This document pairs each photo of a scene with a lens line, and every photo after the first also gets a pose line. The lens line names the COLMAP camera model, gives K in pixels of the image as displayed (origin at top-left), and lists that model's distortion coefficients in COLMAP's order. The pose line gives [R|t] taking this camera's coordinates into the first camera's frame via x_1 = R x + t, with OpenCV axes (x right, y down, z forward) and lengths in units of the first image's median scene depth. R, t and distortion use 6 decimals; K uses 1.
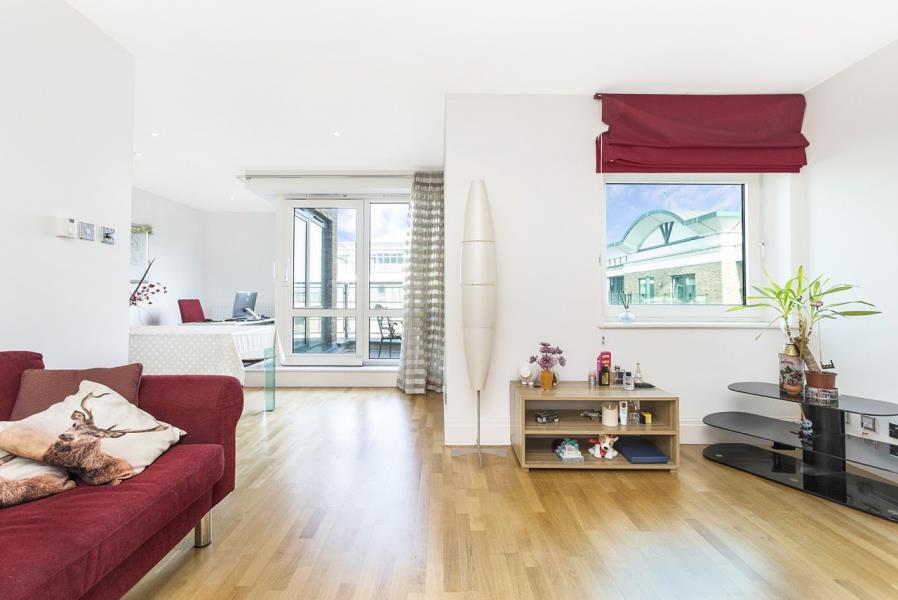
lens RADIAL K [[419.6, 0, 443.7], [0, 419.6, 292.7], [0, 0, 1]] dist [0.002404, 0.003619]
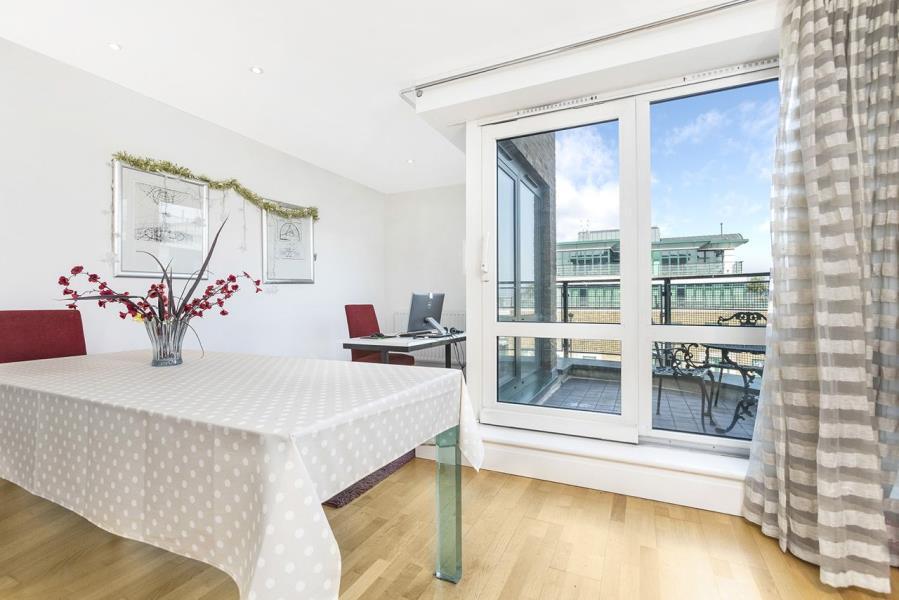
lens RADIAL K [[420.1, 0, 433.0], [0, 420.1, 293.6], [0, 0, 1]] dist [0.002404, 0.003619]
pose [[0.885188, -0.015788, -0.464965, -0.316339], [0.011311, 0.999859, -0.012417, 0.014257], [0.465096, 0.005733, 0.885242, 0.853127]]
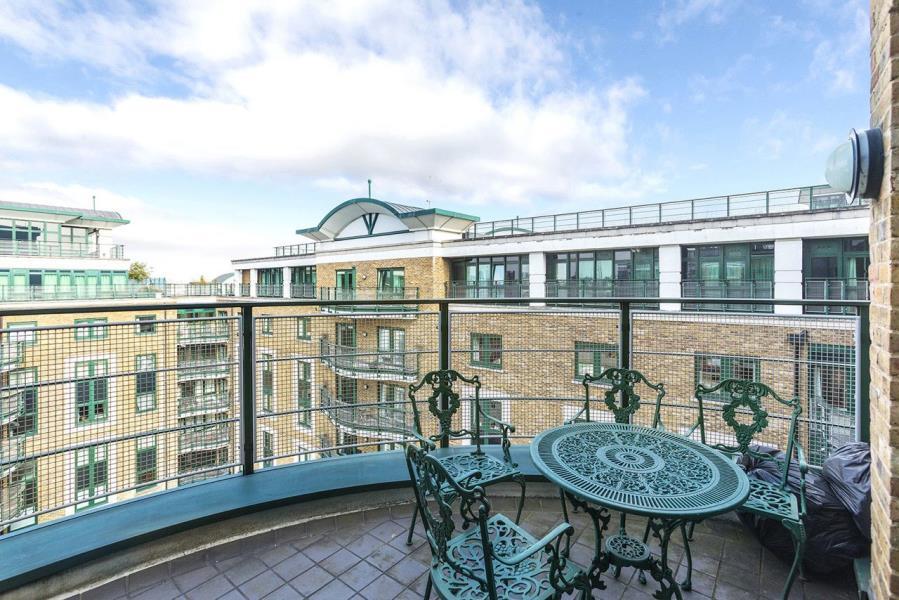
lens RADIAL K [[420.1, 0, 457.8], [0, 420.1, 293.4], [0, 0, 1]] dist [0.002404, 0.003619]
pose [[0.621823, -0.009698, 0.783098, -1.372996], [-0.005502, 0.999845, 0.016751, 0.013521], [-0.783139, -0.014724, 0.621673, 3.080362]]
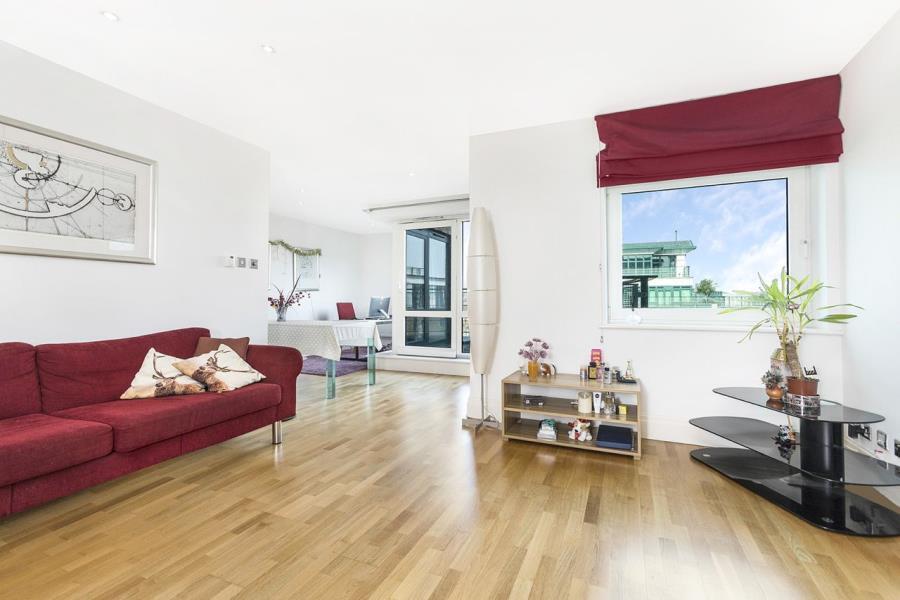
lens RADIAL K [[420.5, 0, 445.3], [0, 420.5, 296.9], [0, 0, 1]] dist [0.002404, 0.003619]
pose [[0.912754, -0.004494, -0.408485, 0.479357], [0.004318, 0.999990, -0.001354, 0.001579], [0.408487, -0.000528, 0.912764, -0.182002]]
